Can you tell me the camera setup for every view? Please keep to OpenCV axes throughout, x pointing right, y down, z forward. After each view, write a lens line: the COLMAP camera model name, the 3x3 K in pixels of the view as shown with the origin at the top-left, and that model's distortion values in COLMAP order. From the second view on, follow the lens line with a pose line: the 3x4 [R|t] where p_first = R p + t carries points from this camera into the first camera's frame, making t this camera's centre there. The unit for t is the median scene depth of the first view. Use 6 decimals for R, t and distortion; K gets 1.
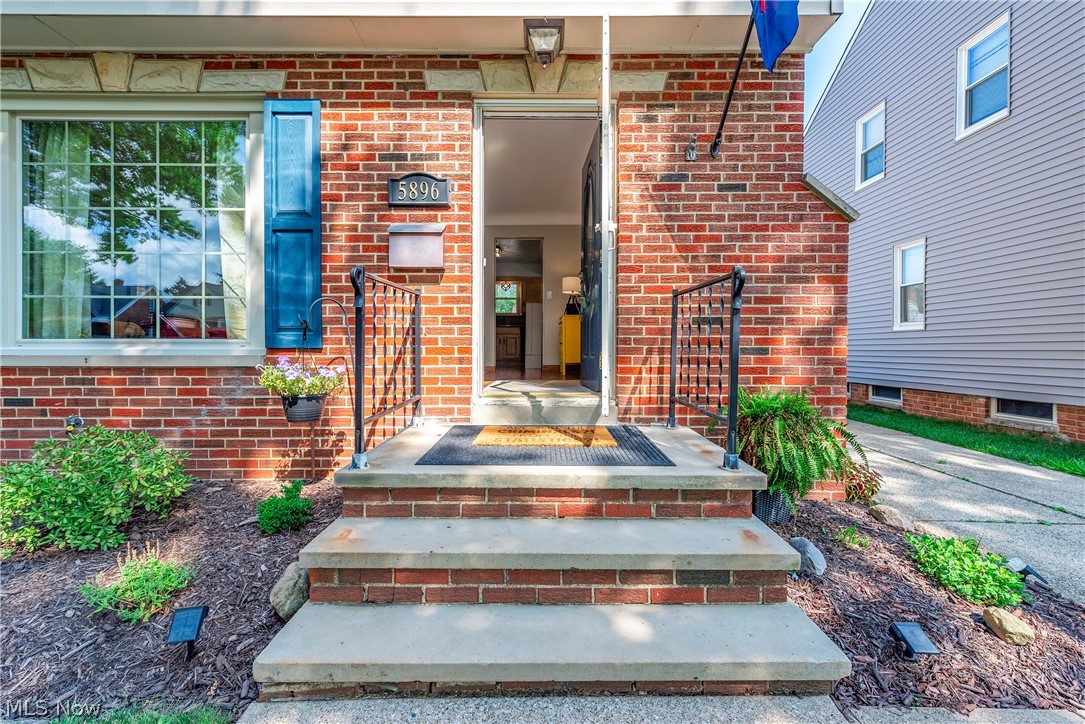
lens RADIAL K [[448.9, 0, 544.5], [0, 448.9, 355.5], [0, 0, 1]] dist [0.000144, -0.000128]
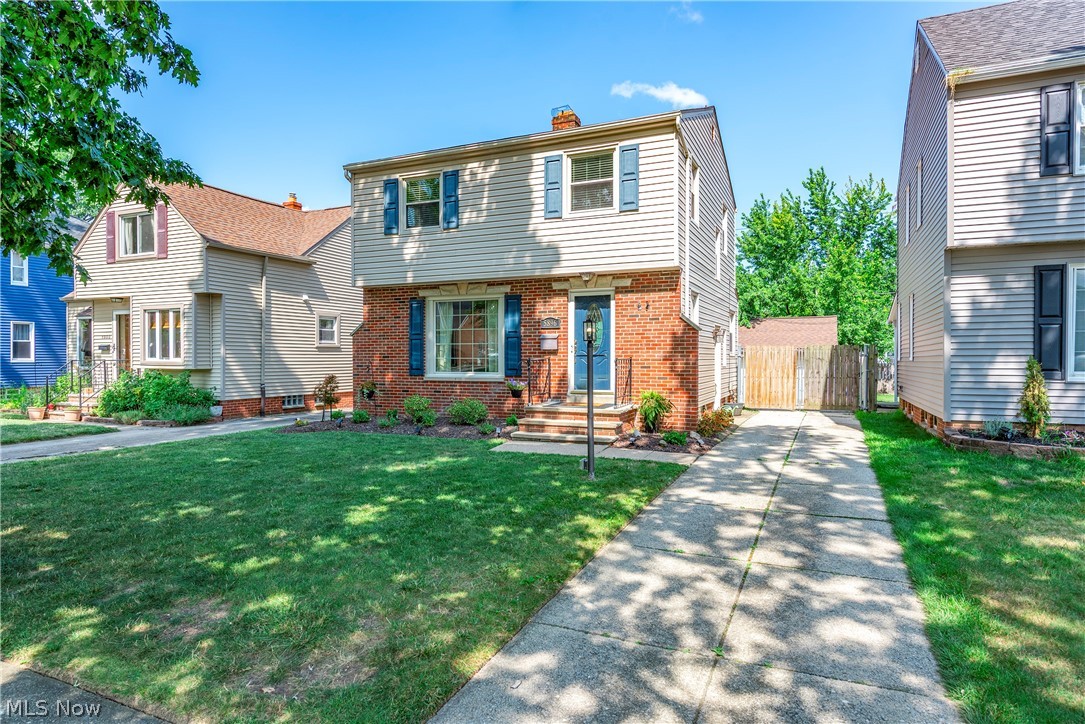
lens RADIAL K [[634.5, 0, 542.5], [0, 634.5, 362.0], [0, 0, 1]] dist [0.016627, 0.000947]
pose [[0.911799, -0.000290, -0.410637, 1.397646], [-0.003854, 0.999950, -0.009265, -0.070496], [0.410619, 0.010031, 0.911752, -2.847935]]
